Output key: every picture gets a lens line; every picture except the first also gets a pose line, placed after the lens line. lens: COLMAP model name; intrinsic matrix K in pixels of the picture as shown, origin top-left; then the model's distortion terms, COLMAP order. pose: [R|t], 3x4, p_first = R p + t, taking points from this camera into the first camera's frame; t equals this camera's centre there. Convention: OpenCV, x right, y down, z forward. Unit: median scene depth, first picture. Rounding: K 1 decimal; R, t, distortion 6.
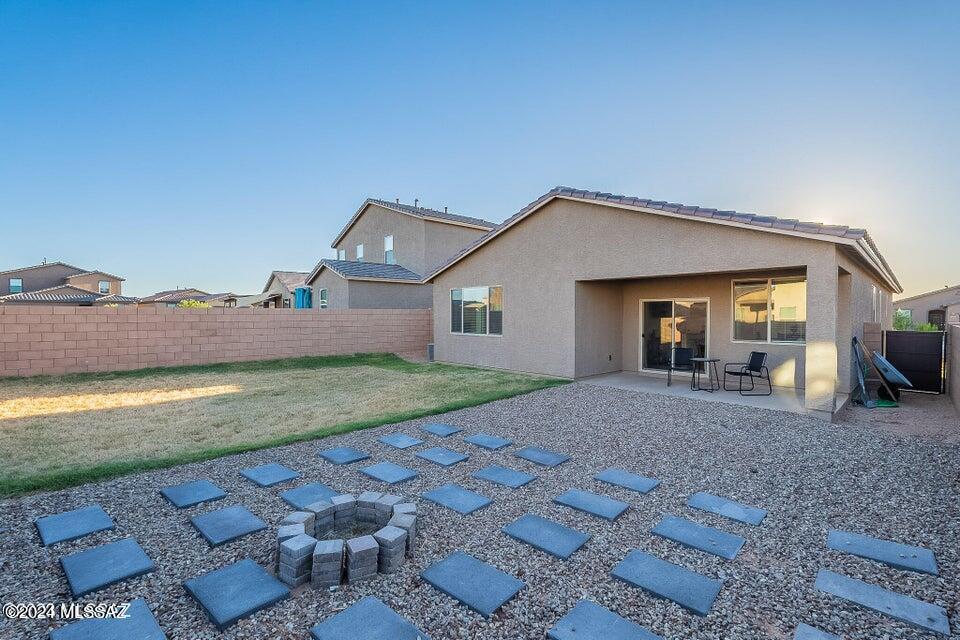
lens RADIAL K [[419.2, 0, 477.8], [0, 419.2, 320.0], [0, 0, 1]] dist [-0.001695, -0.000610]
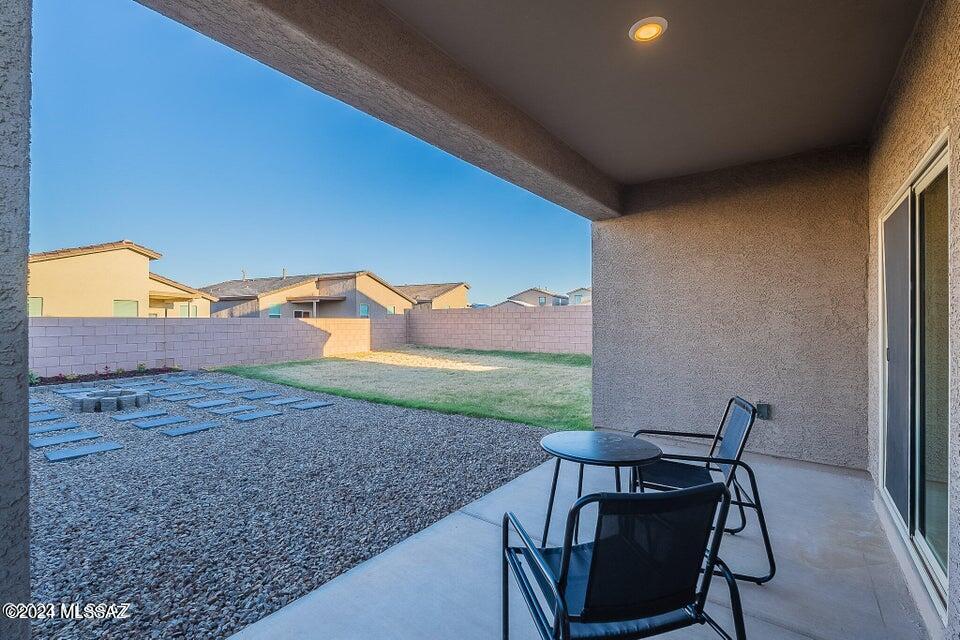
lens RADIAL K [[419.2, 0, 477.8], [0, 419.2, 320.0], [0, 0, 1]] dist [-0.001695, -0.000610]
pose [[0.160645, -0.003182, -0.987007, 0.544576], [-0.013303, 0.999897, -0.005389, 0.017995], [0.986923, 0.013995, 0.160586, 0.635758]]
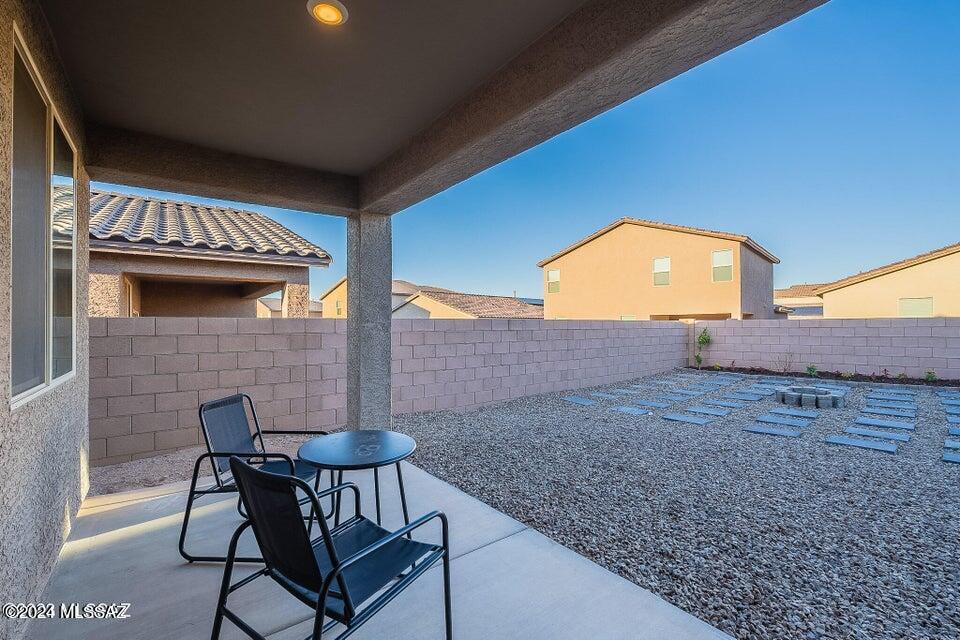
lens RADIAL K [[419.2, 0, 477.8], [0, 419.2, 320.0], [0, 0, 1]] dist [-0.001695, -0.000610]
pose [[-0.994912, 0.002383, 0.100723, 0.327089], [0.002664, 0.999993, 0.002651, 0.015243], [-0.100715, 0.002906, -0.994911, 0.870216]]
